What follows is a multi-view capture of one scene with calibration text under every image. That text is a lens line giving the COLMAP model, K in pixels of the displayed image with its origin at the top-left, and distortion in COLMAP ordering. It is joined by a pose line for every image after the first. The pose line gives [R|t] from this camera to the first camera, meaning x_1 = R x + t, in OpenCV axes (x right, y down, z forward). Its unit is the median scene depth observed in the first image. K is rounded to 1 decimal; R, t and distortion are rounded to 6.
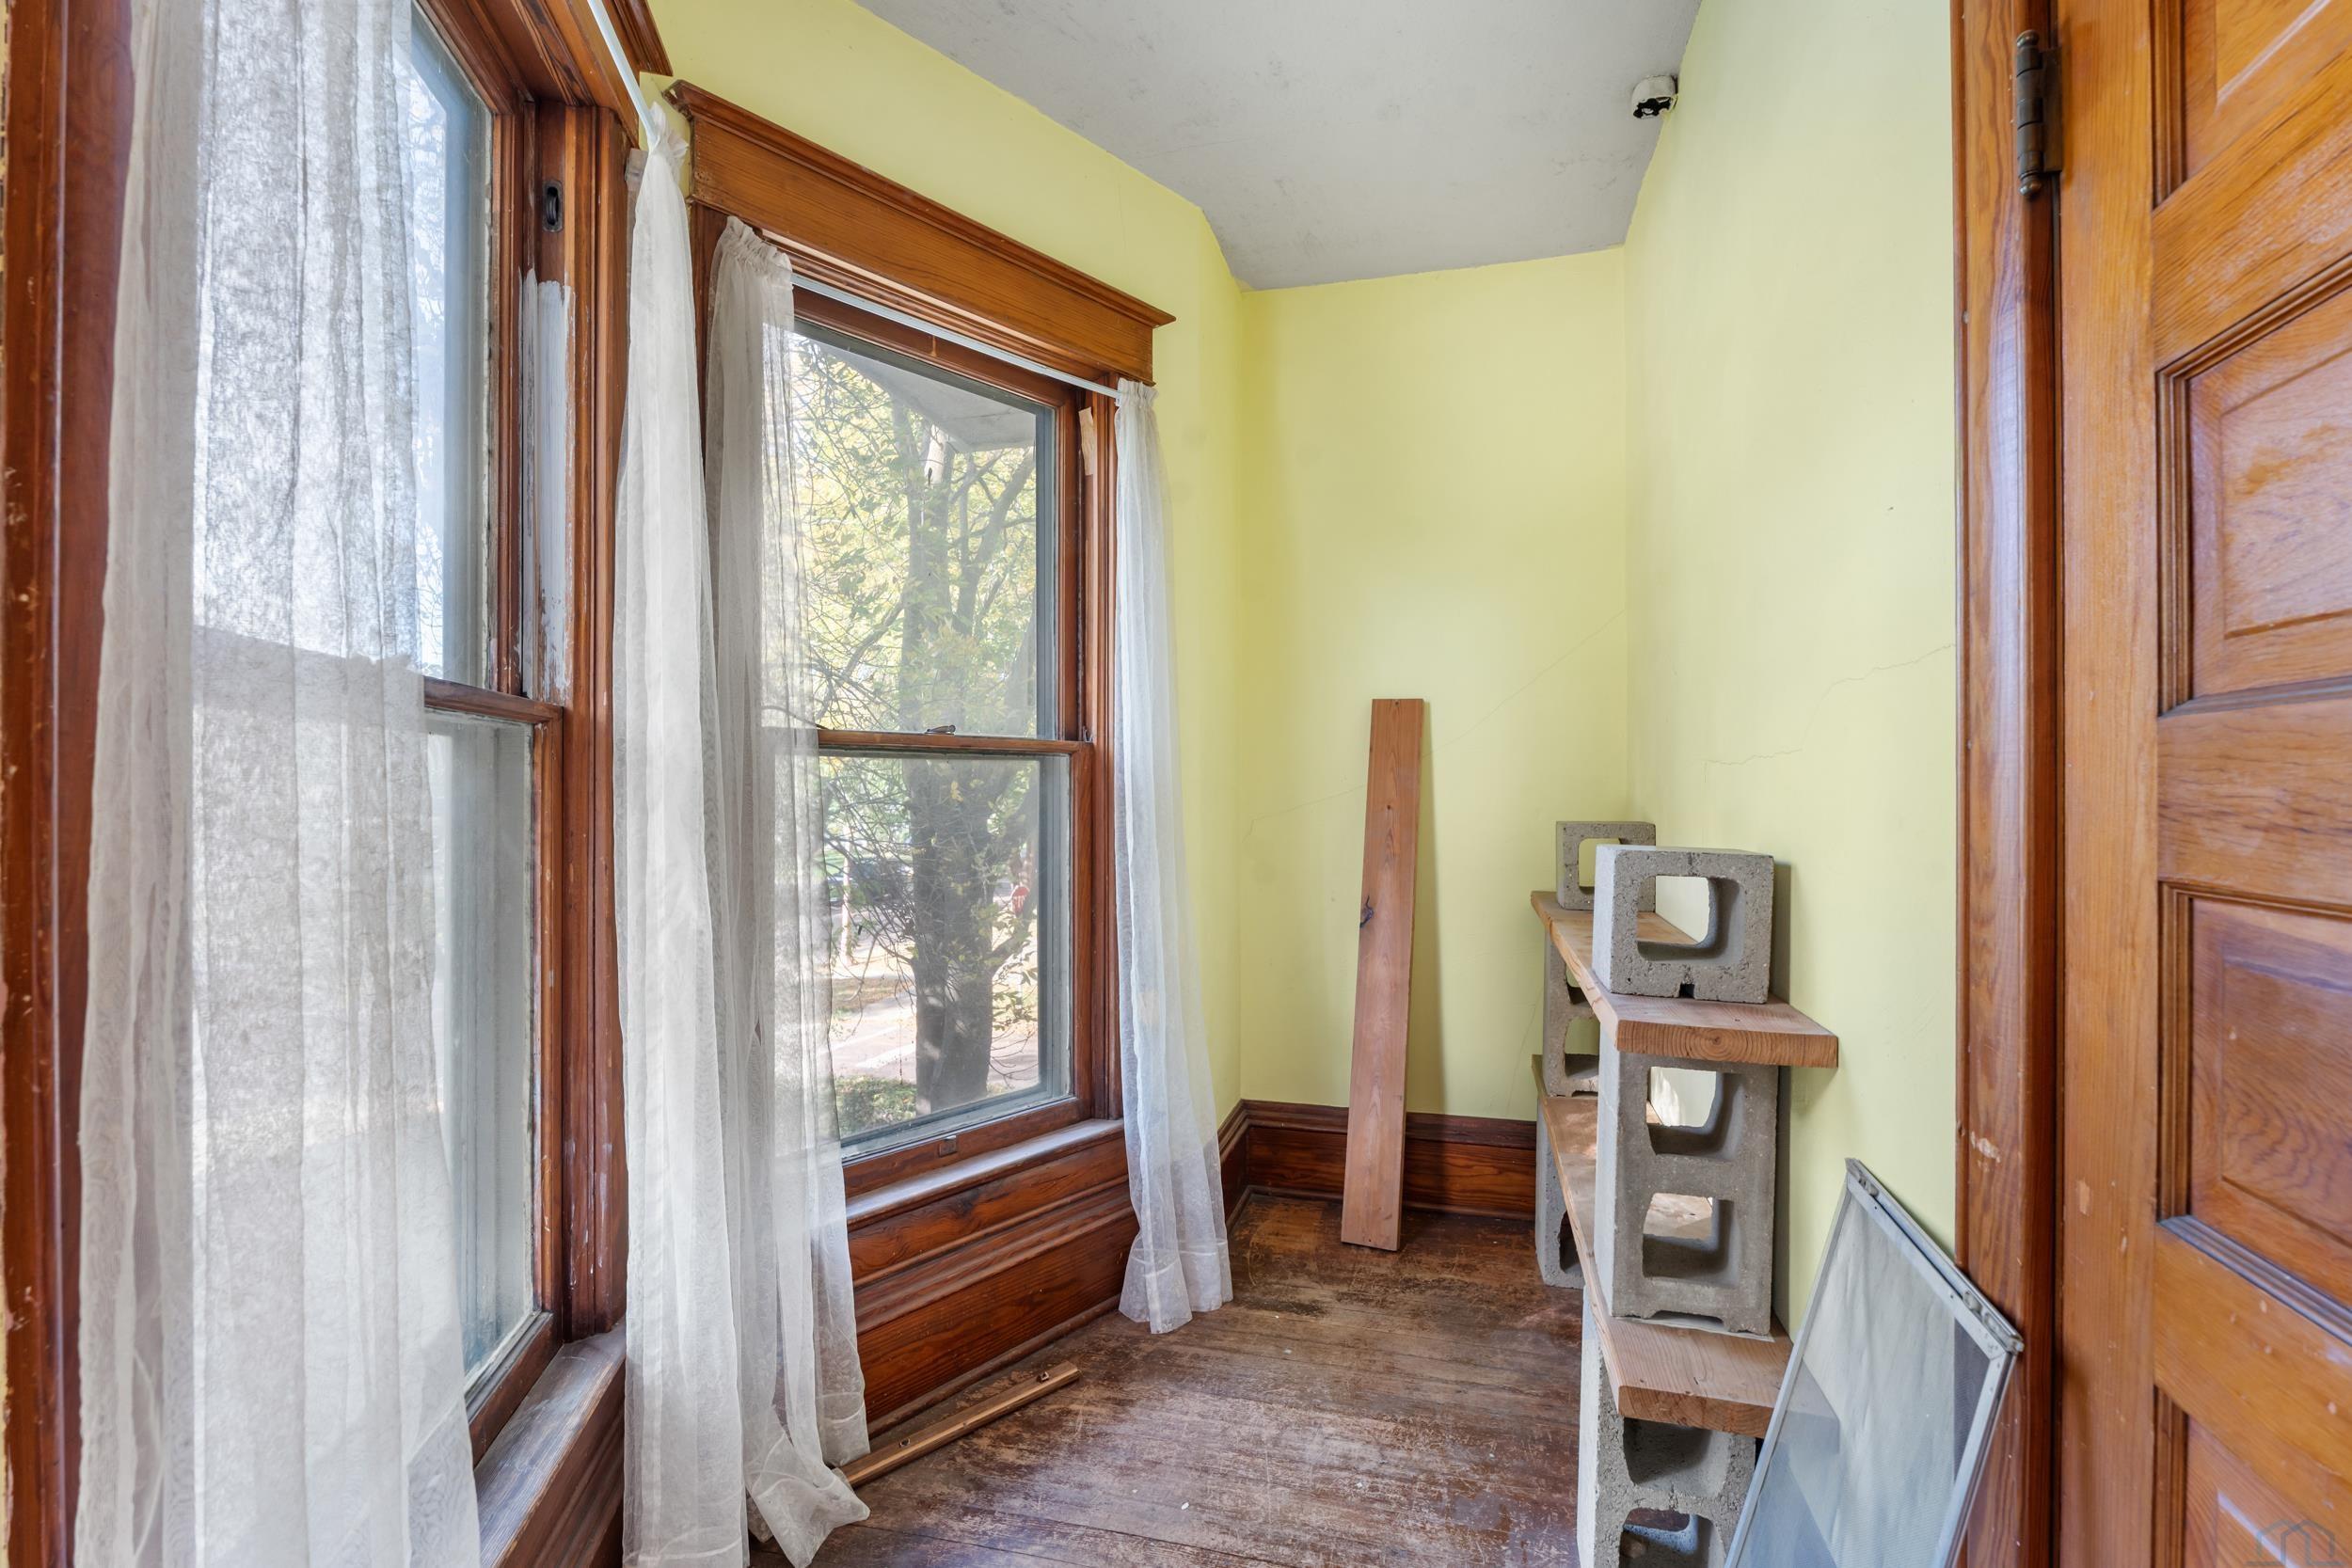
lens RADIAL K [[1092.4, 0, 1185.0], [0, 1092.4, 786.4], [0, 0, 1]] dist [-0.015052, 0.000191]
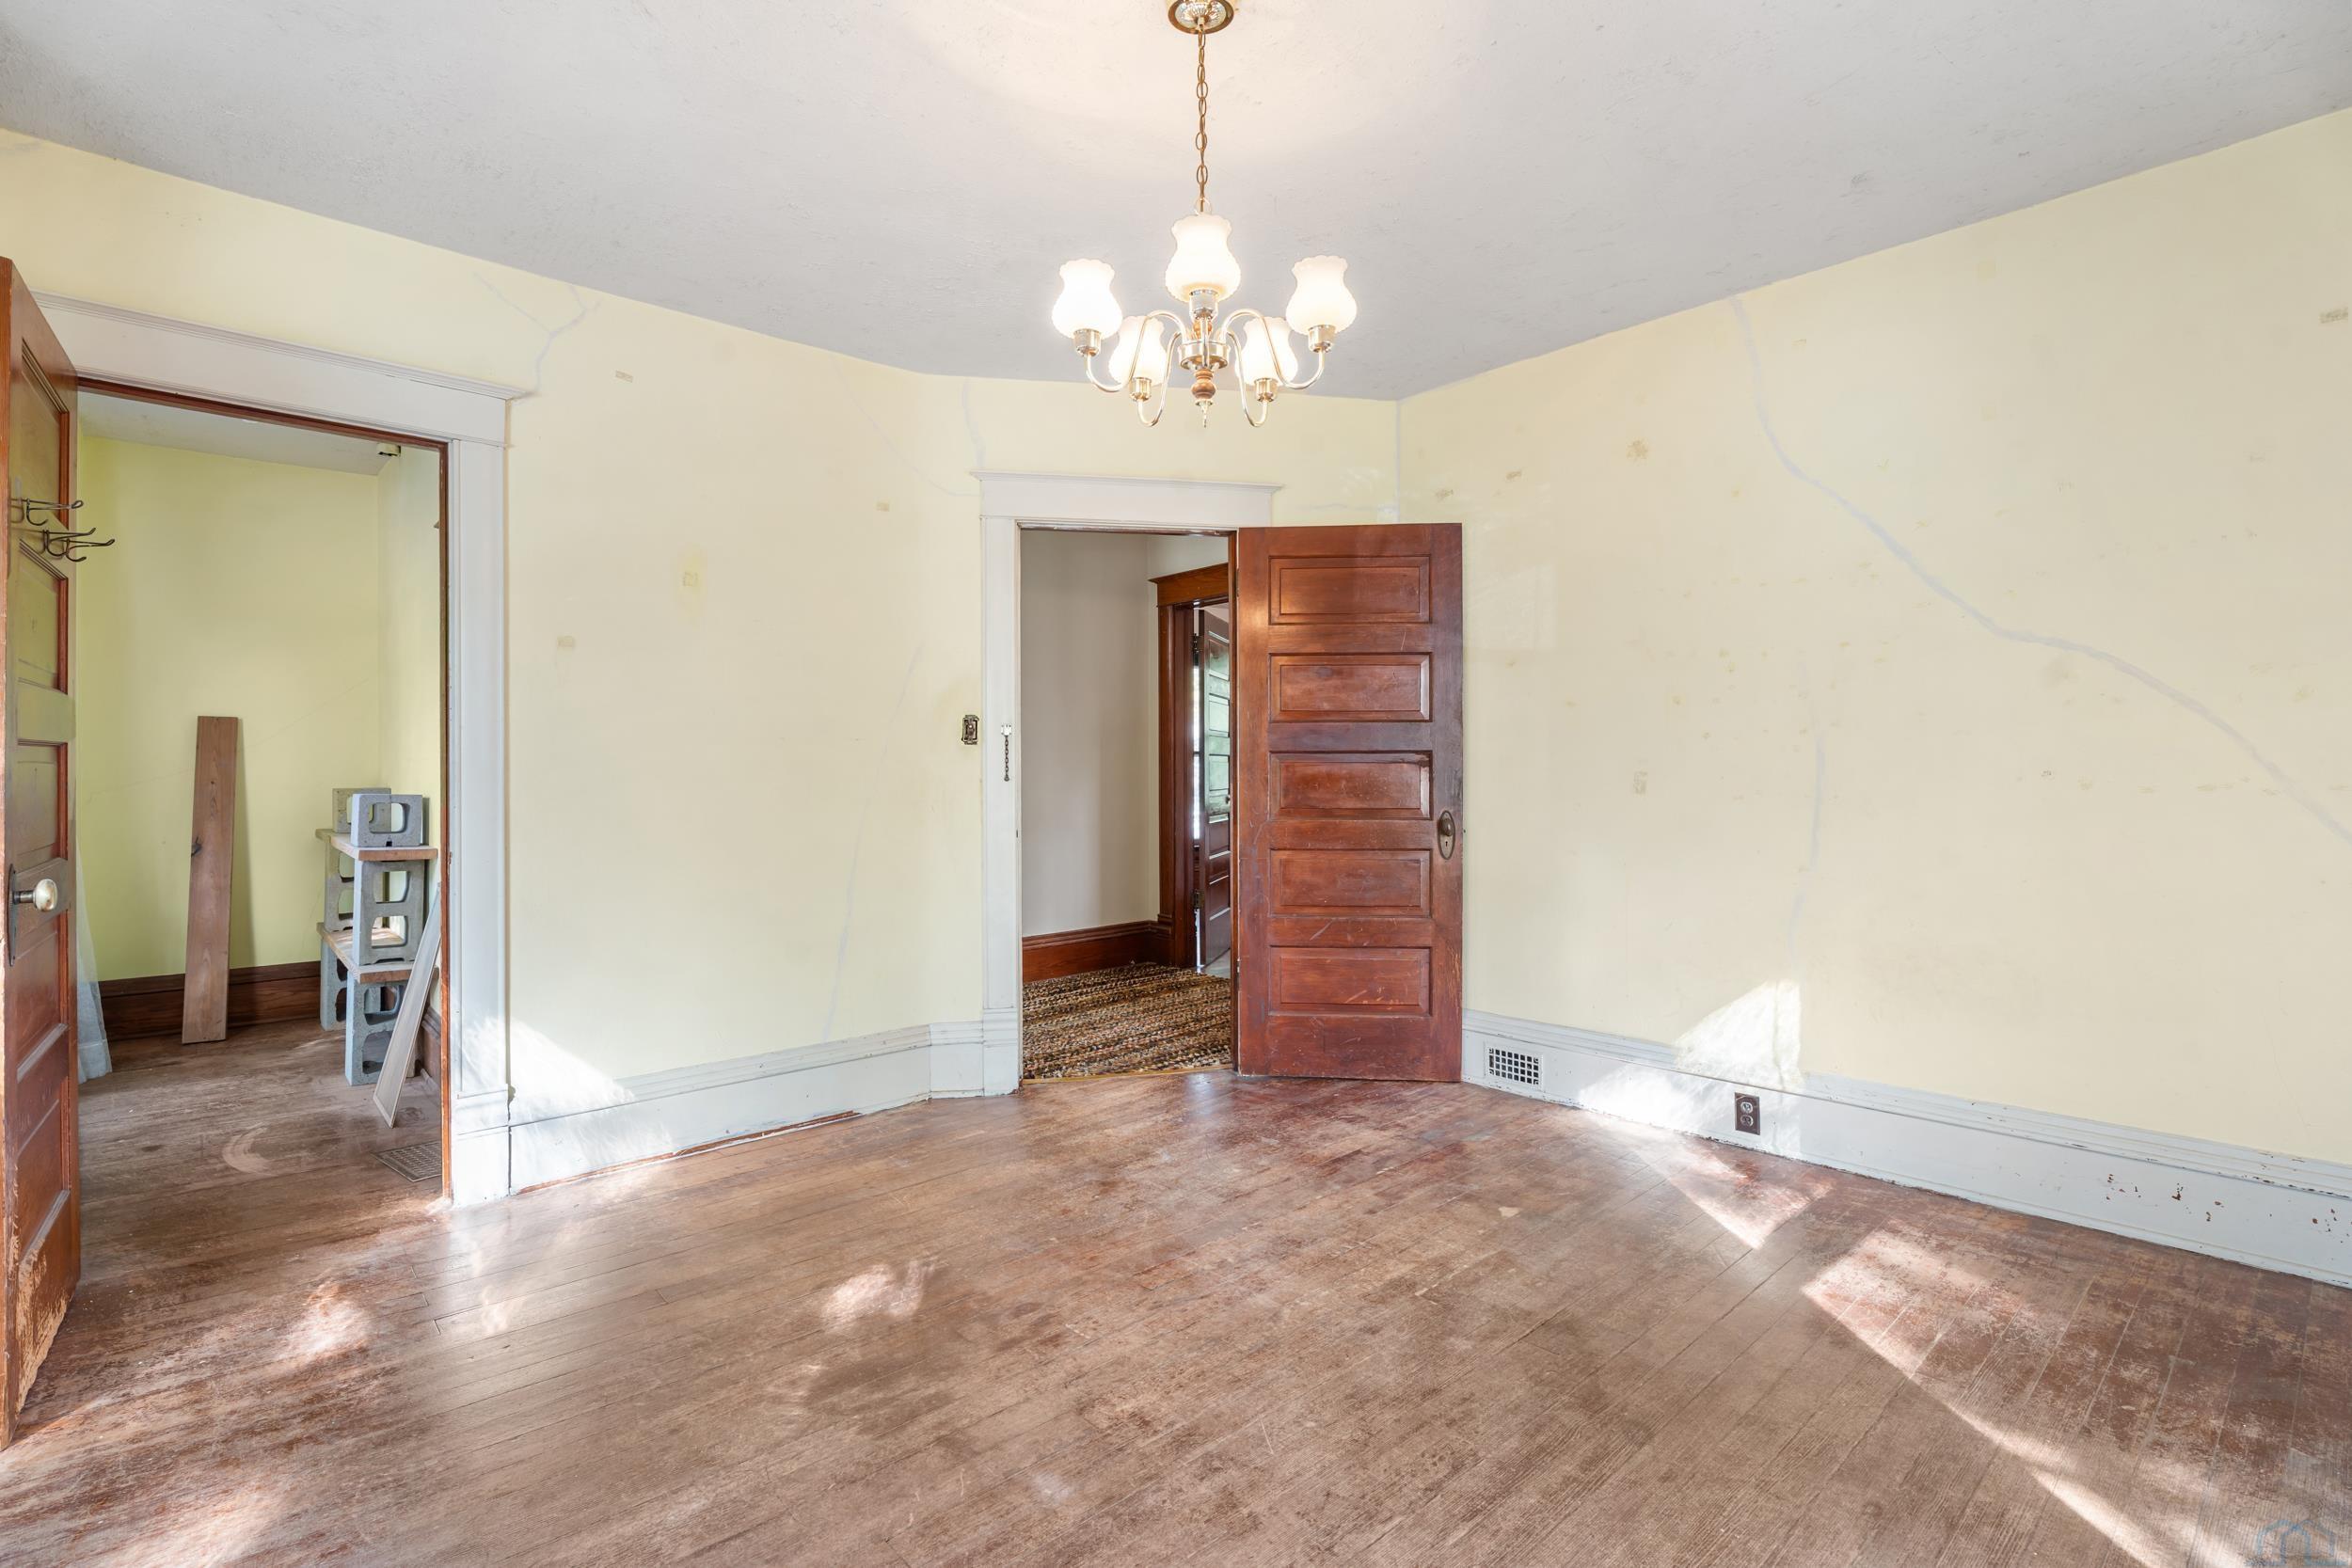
lens RADIAL K [[1092.4, 0, 1177.4], [0, 1092.4, 764.7], [0, 0, 1]] dist [-0.015052, 0.000191]
pose [[0.548448, -0.004082, 0.836175, -0.390724], [0.007398, 0.999973, 0.000030, 0.003167], [-0.836152, 0.006170, 0.548463, -1.155469]]
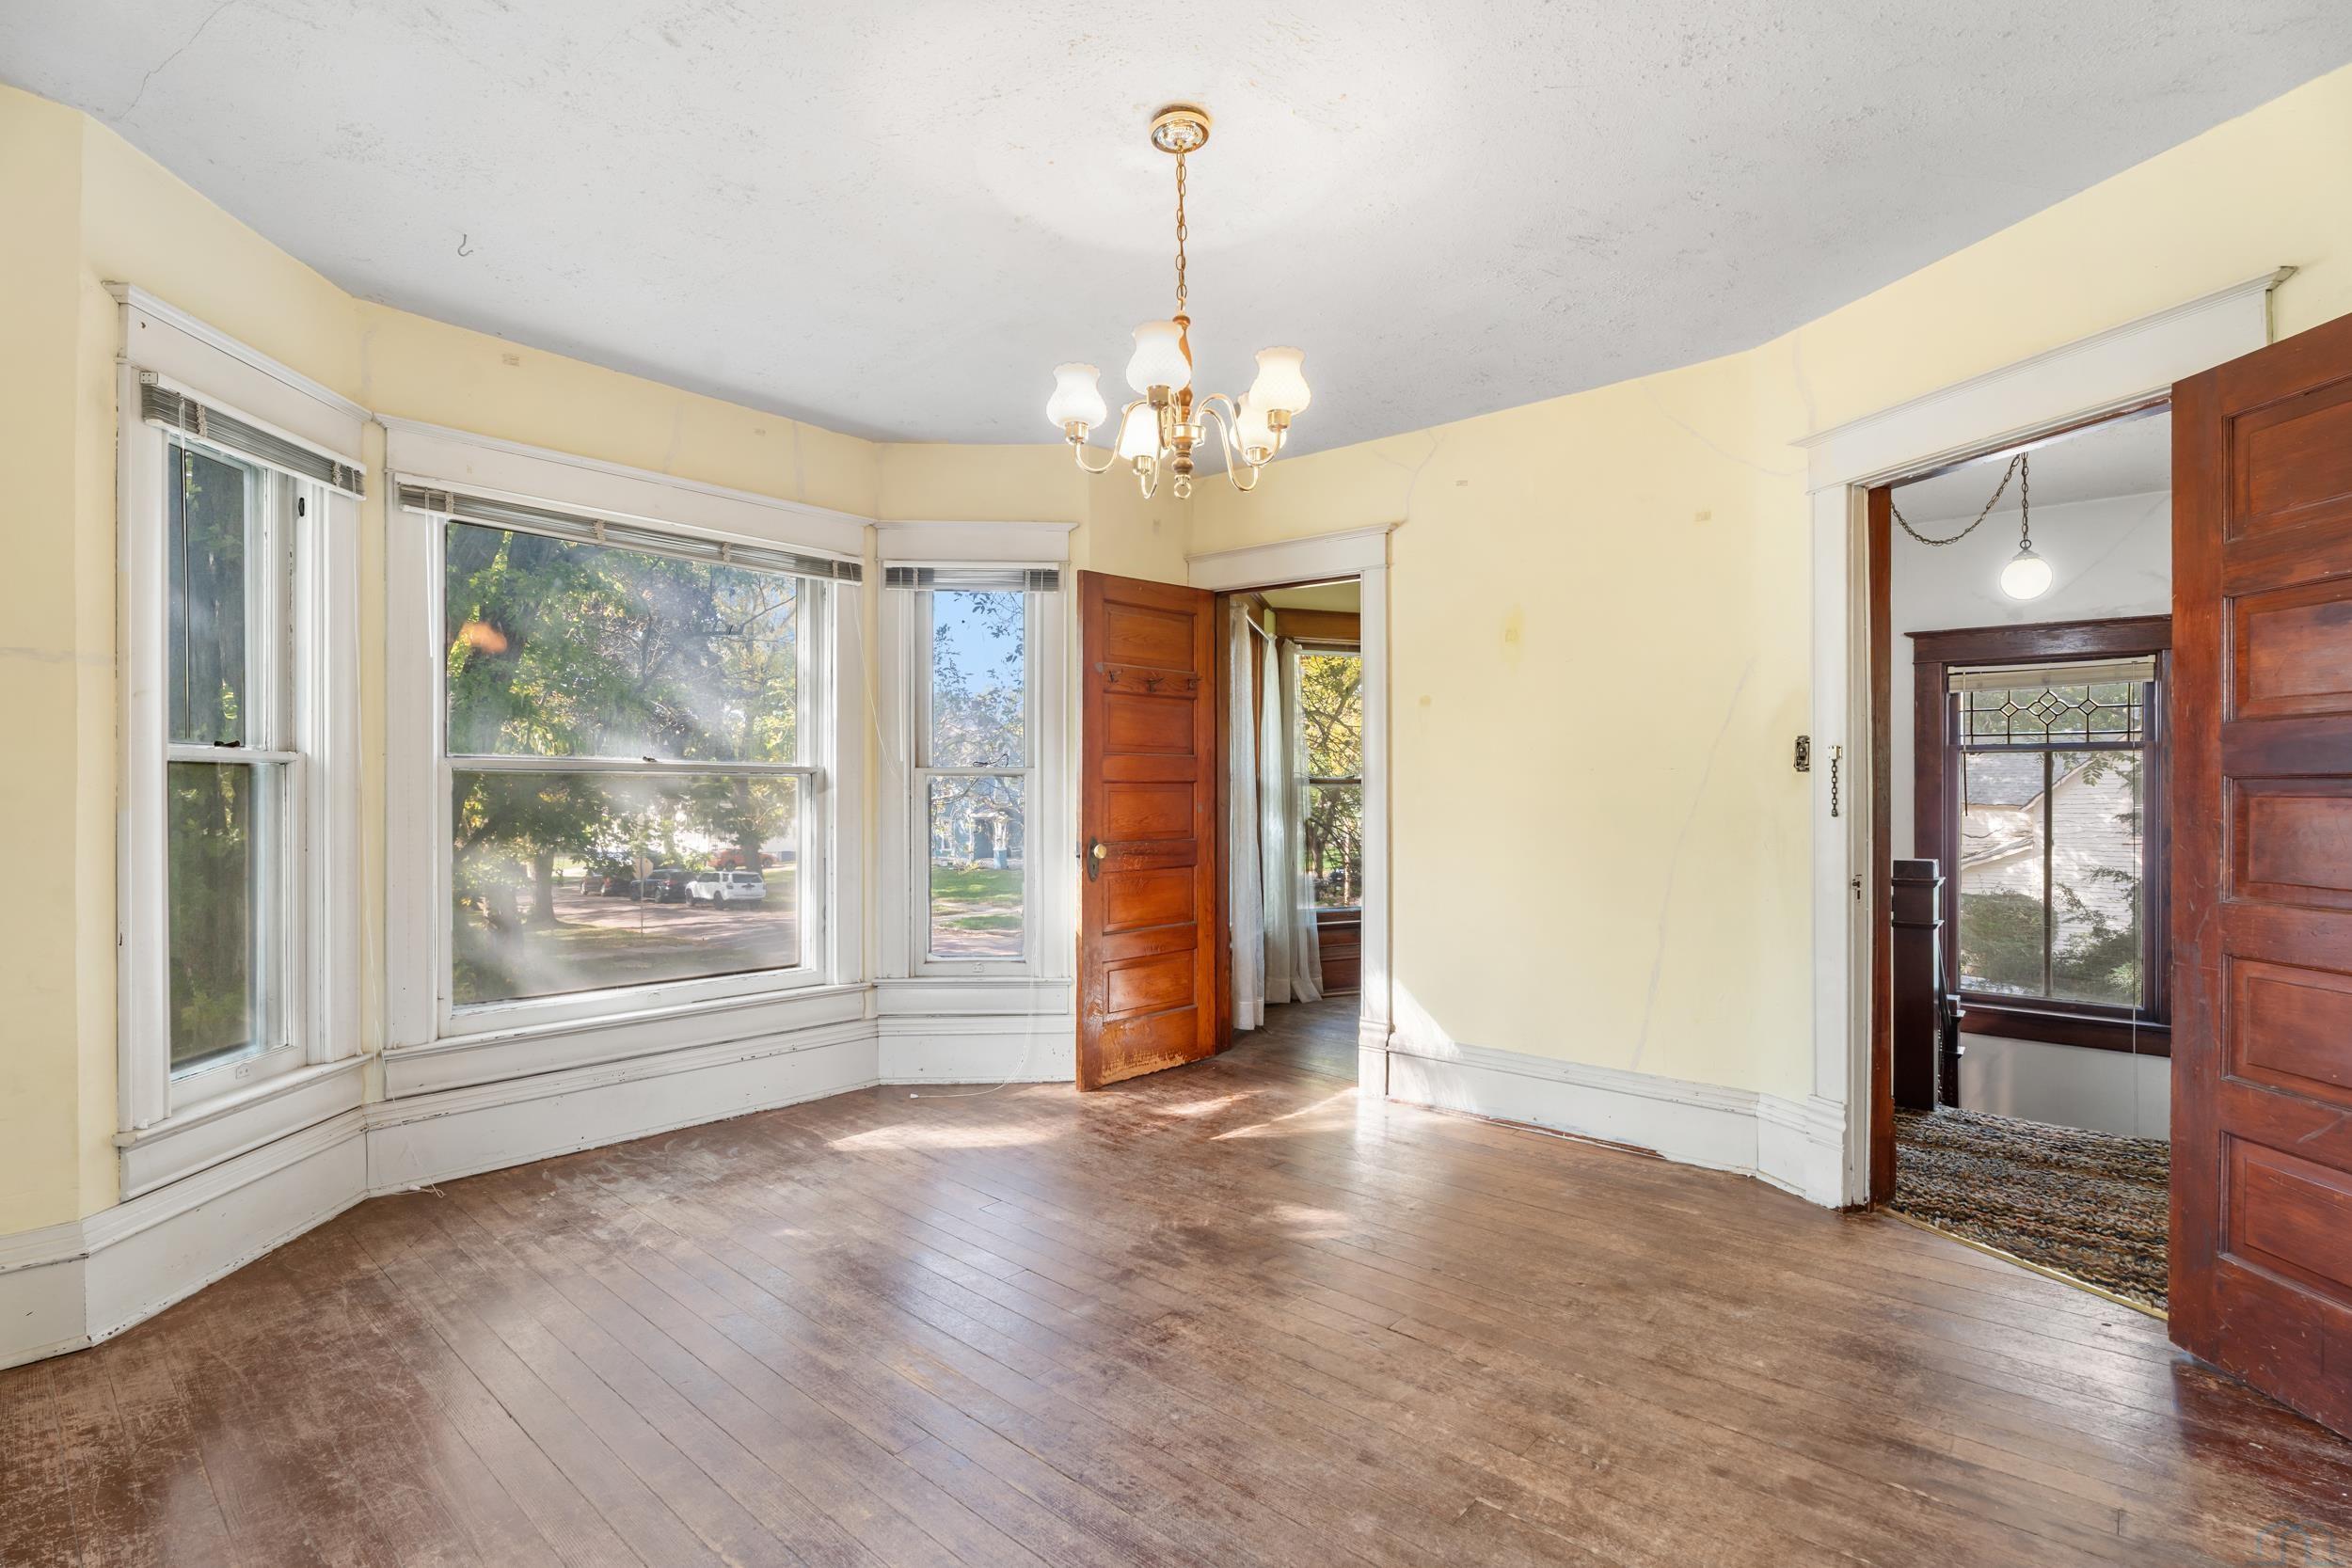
lens RADIAL K [[1092.4, 0, 1163.8], [0, 1092.4, 796.9], [0, 0, 1]] dist [-0.015052, 0.000191]
pose [[0.890510, 0.001973, -0.454959, 0.539336], [-0.002401, 0.999997, -0.000363, 0.004976], [0.454957, 0.001416, 0.890512, -1.495925]]
